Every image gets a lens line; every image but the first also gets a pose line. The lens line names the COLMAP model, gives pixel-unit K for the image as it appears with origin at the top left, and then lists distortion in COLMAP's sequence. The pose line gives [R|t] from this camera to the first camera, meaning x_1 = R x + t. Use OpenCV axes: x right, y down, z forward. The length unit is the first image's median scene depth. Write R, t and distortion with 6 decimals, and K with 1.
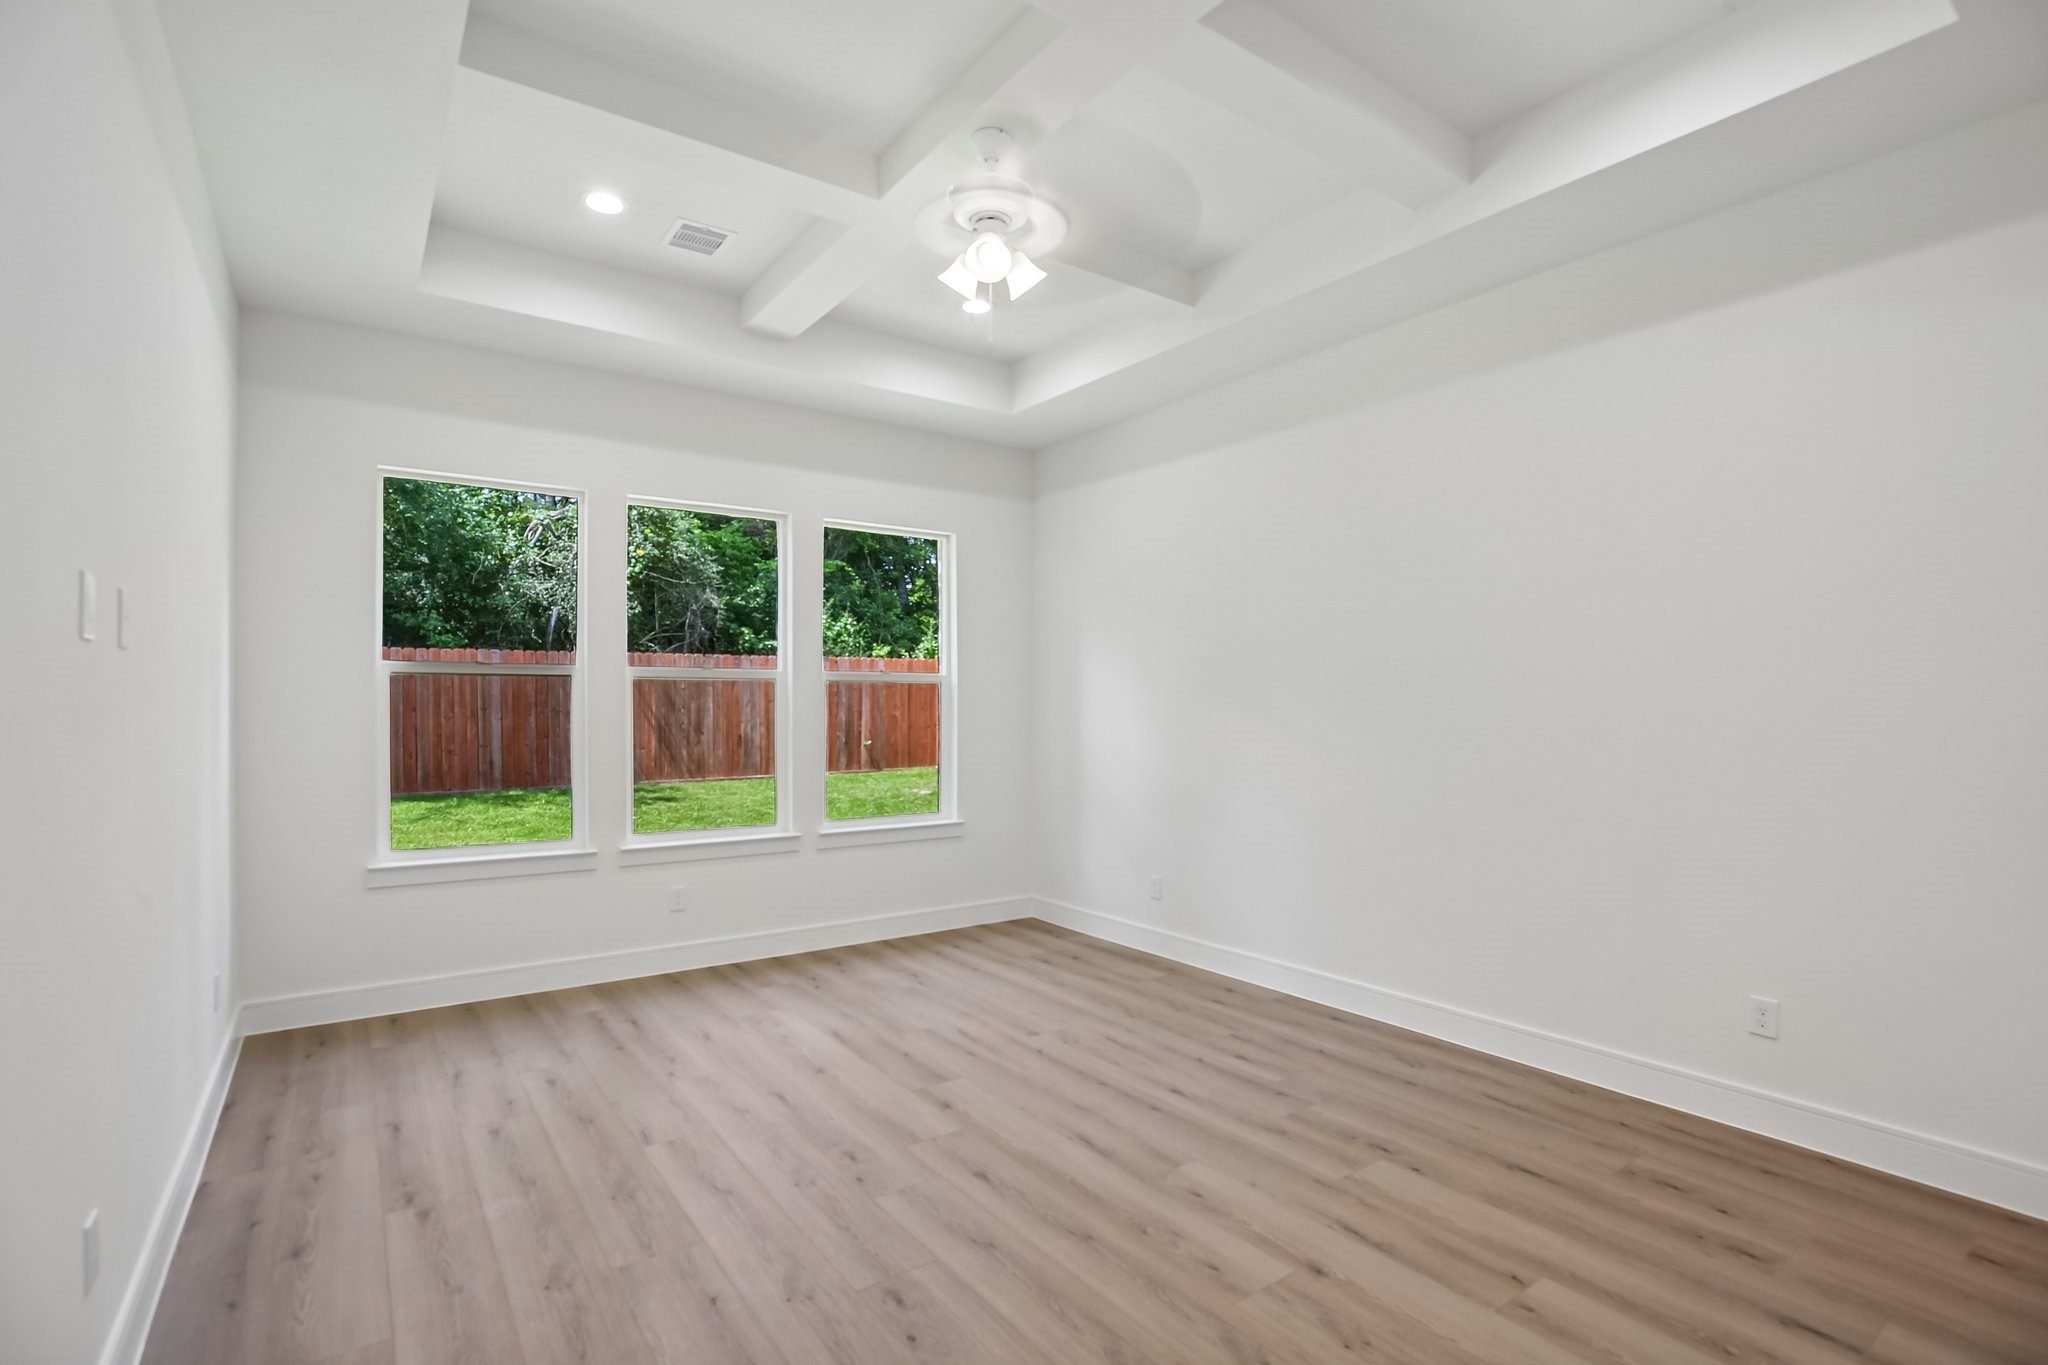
lens RADIAL K [[948.0, 0, 1023.7], [0, 948.0, 705.1], [0, 0, 1]] dist [-0.002185, 0.000037]
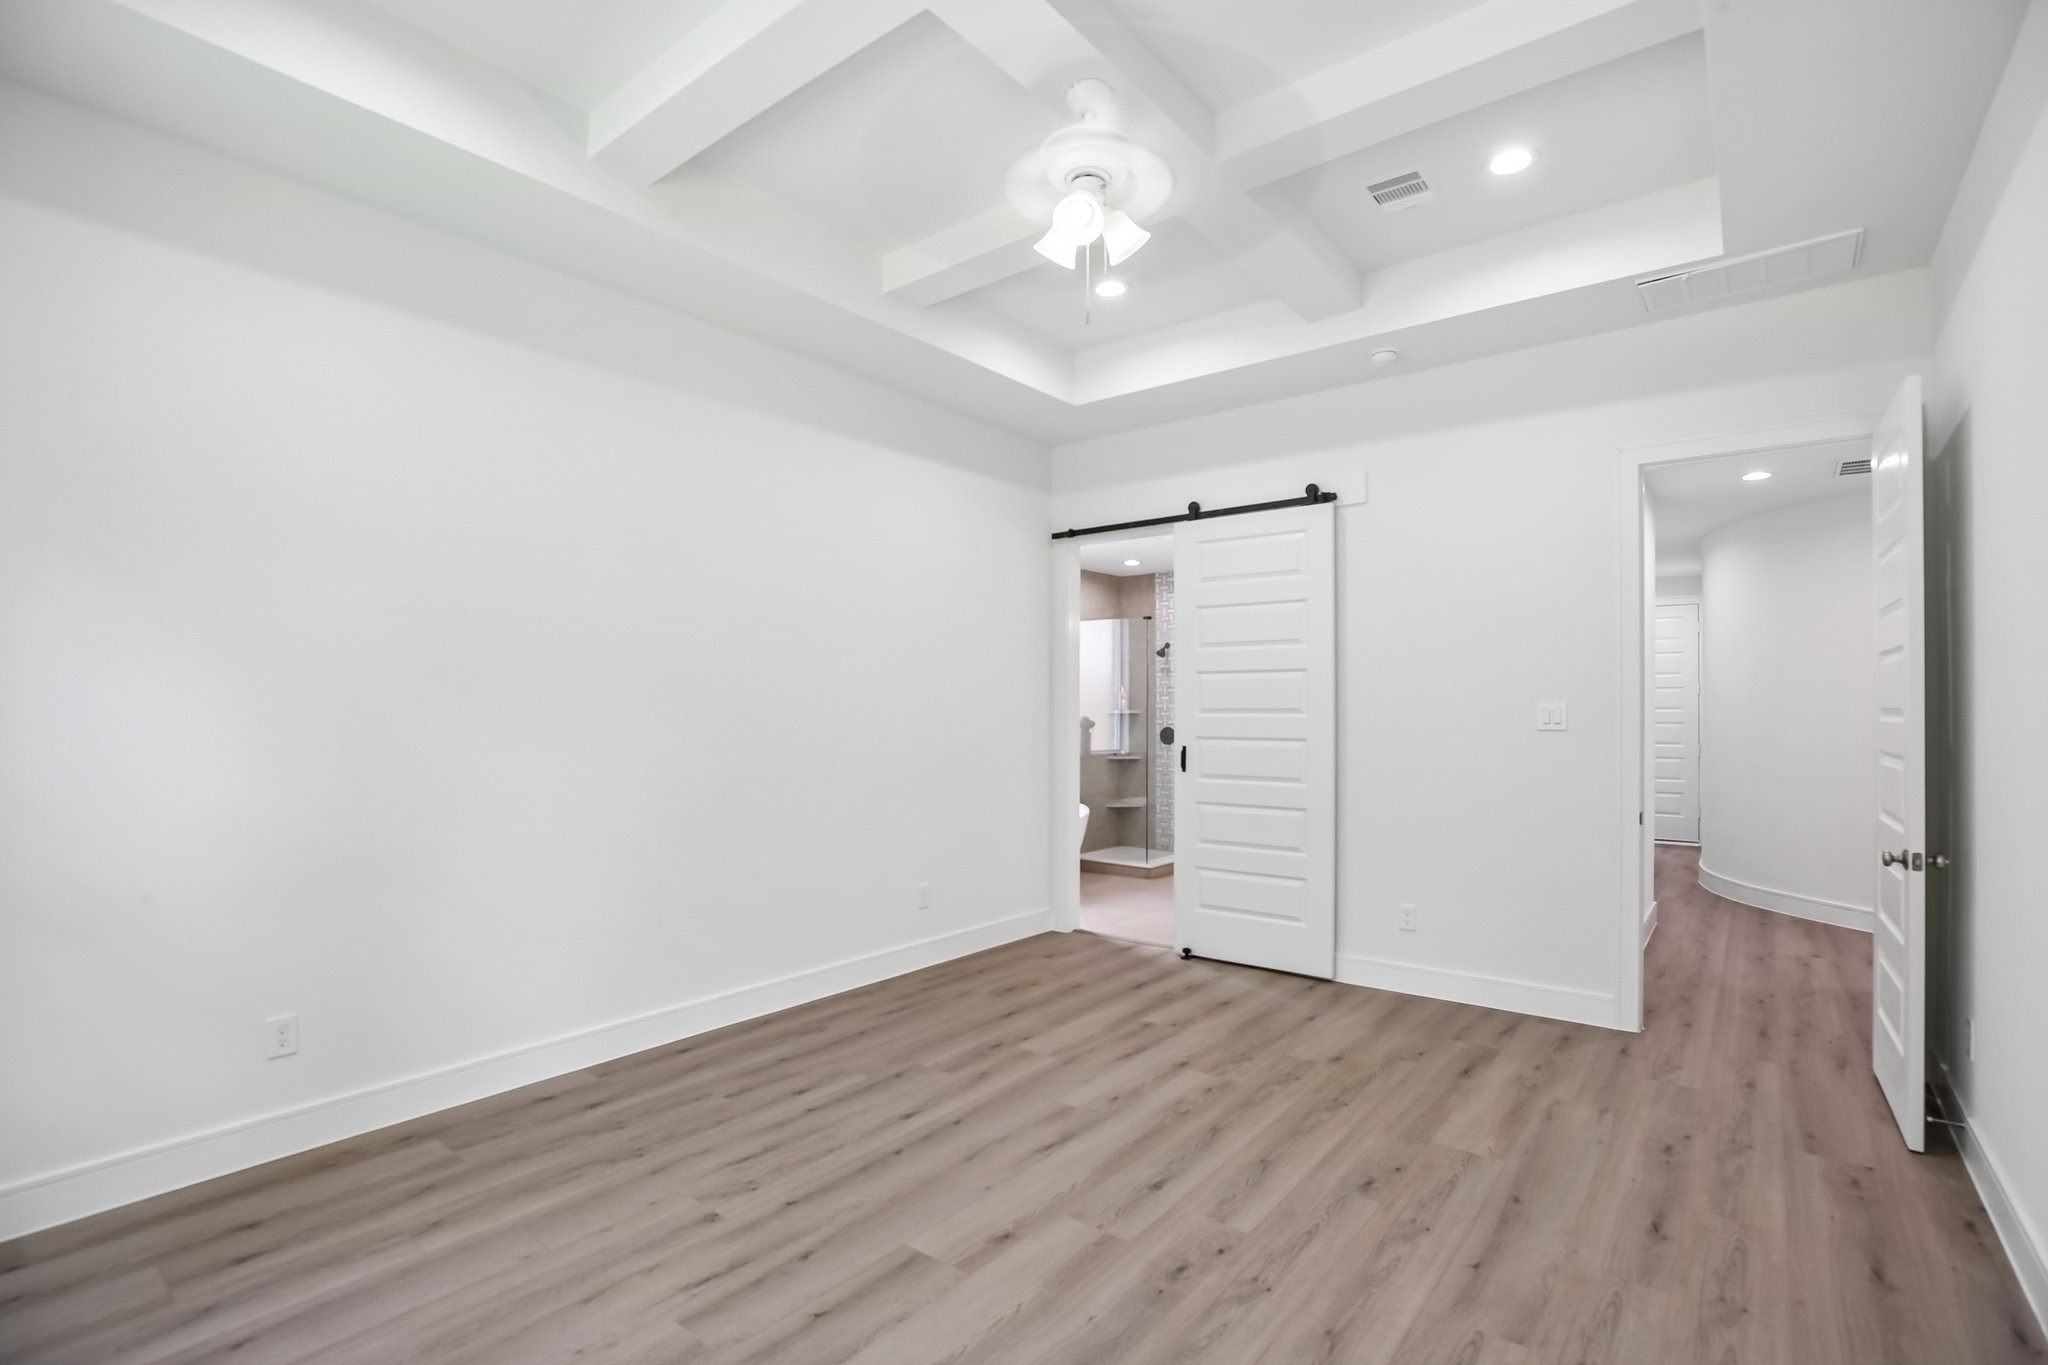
lens RADIAL K [[948.0, 0, 1023.7], [0, 948.0, 705.1], [0, 0, 1]] dist [-0.002185, 0.000037]
pose [[-0.276750, 0.008509, 0.960904, -0.783315], [-0.011027, 0.999867, -0.012030, 0.006803], [-0.960879, -0.013926, -0.276620, 1.152864]]
